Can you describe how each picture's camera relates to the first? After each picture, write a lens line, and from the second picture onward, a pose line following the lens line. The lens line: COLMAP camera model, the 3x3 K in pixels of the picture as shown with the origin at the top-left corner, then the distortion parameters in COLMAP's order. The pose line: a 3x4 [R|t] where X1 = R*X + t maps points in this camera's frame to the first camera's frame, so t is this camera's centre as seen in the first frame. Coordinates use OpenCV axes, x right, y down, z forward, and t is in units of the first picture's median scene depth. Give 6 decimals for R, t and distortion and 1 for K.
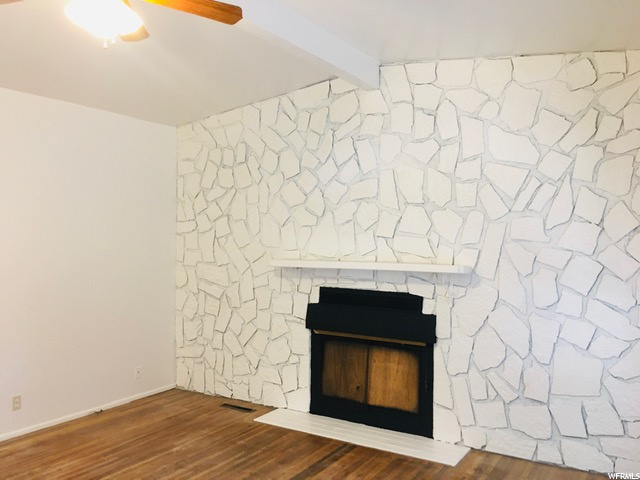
lens RADIAL K [[546.5, 0, 320.0], [0, 546.5, 240.0], [0, 0, 1]] dist [0.066639, -0.084504]
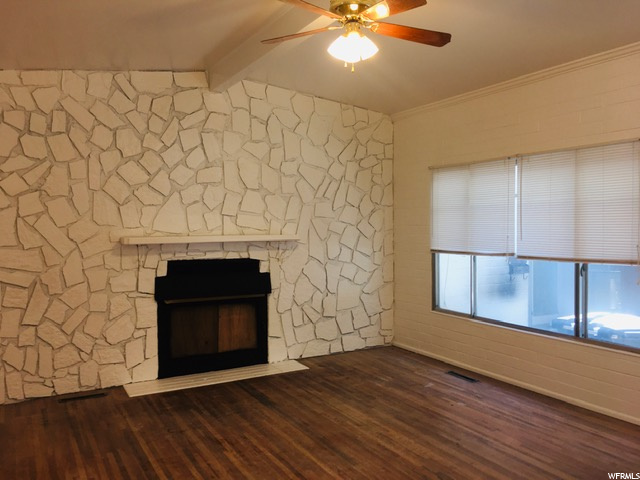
lens RADIAL K [[546.5, 0, 320.0], [0, 546.5, 240.0], [0, 0, 1]] dist [0.066639, -0.084504]
pose [[0.486928, -0.035492, 0.872721, -0.823791], [0.013175, 0.999359, 0.033292, 0.011858], [-0.873343, -0.004713, 0.487084, 0.207880]]
